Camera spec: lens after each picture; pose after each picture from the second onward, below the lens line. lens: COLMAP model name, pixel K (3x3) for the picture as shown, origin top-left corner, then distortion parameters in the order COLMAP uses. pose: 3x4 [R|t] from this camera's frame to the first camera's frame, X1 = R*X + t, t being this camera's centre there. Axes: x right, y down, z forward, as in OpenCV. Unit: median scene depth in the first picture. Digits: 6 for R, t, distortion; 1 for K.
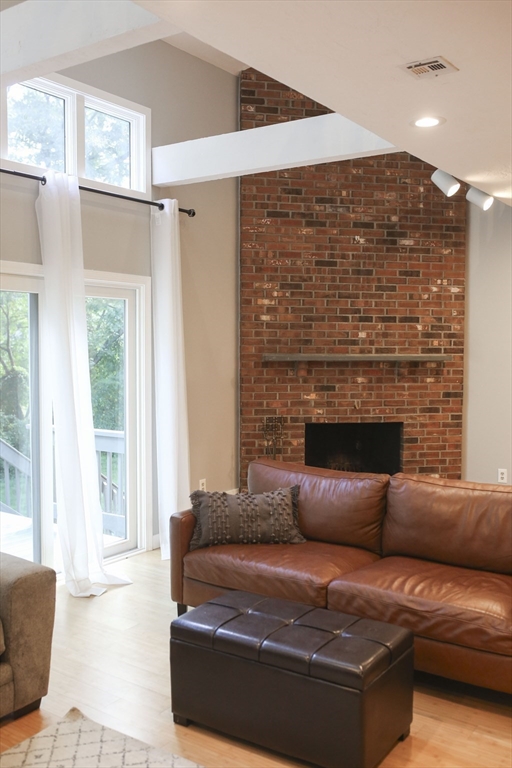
lens RADIAL K [[733.0, 0, 255.9], [0, 733.0, 384.2], [0, 0, 1]] dist [-0.020697, 0.000000]
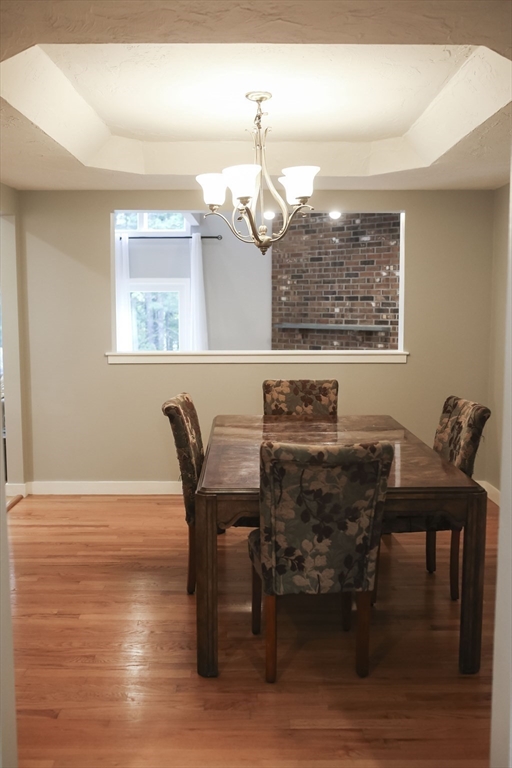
lens RADIAL K [[733.0, 0, 255.7], [0, 733.0, 384.2], [0, 0, 1]] dist [-0.020697, 0.000000]
pose [[0.575898, 0.083559, -0.813240, 1.176454], [-0.047203, 0.996502, 0.068963, -0.017161], [0.816157, -0.001329, 0.577828, 0.090523]]
